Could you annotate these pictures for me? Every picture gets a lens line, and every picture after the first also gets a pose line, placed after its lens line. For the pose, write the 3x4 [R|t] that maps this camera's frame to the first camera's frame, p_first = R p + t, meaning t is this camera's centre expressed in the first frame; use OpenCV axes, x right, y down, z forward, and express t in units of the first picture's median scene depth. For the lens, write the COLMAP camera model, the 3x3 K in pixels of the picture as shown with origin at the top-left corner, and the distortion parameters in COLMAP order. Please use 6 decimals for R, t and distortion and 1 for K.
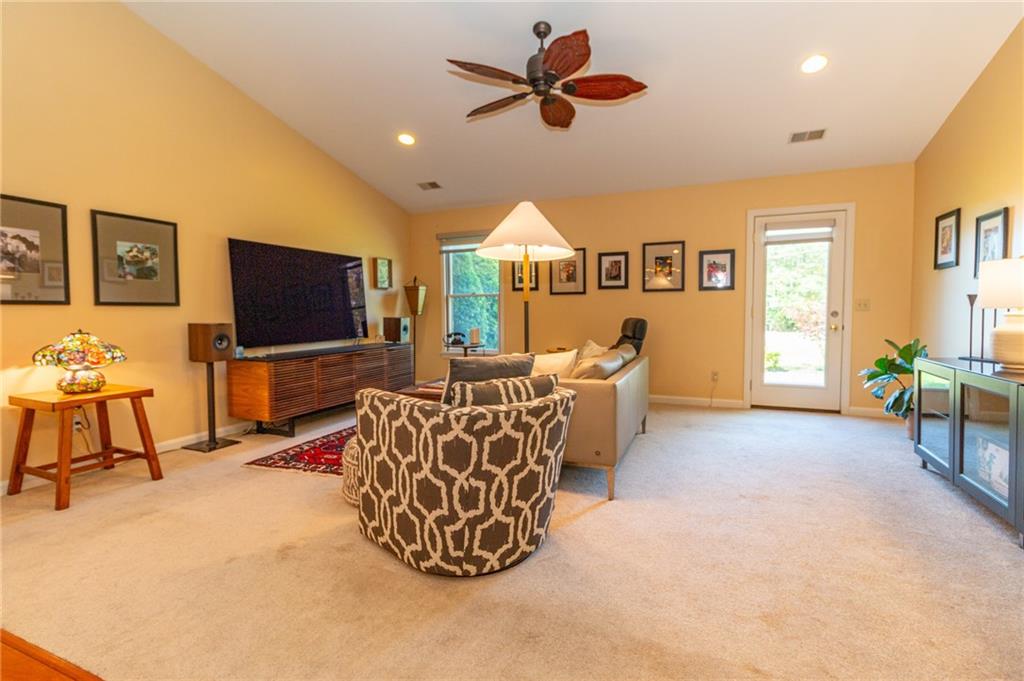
lens RADIAL K [[479.1, 0, 512.6], [0, 479.1, 335.9], [0, 0, 1]] dist [-0.001464, -0.000178]
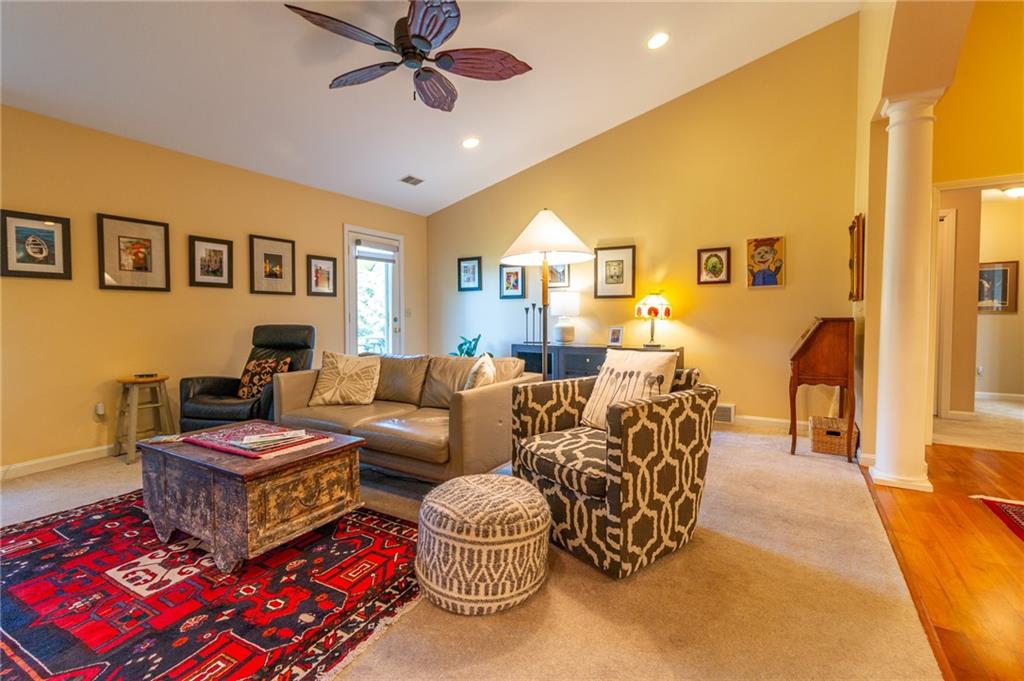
lens RADIAL K [[479.1, 0, 513.1], [0, 479.1, 334.3], [0, 0, 1]] dist [-0.001464, -0.000178]
pose [[0.128165, -0.031648, 0.991248, -0.543140], [0.052540, 0.998304, 0.025080, -0.020941], [-0.990360, 0.048865, 0.129611, 0.501449]]
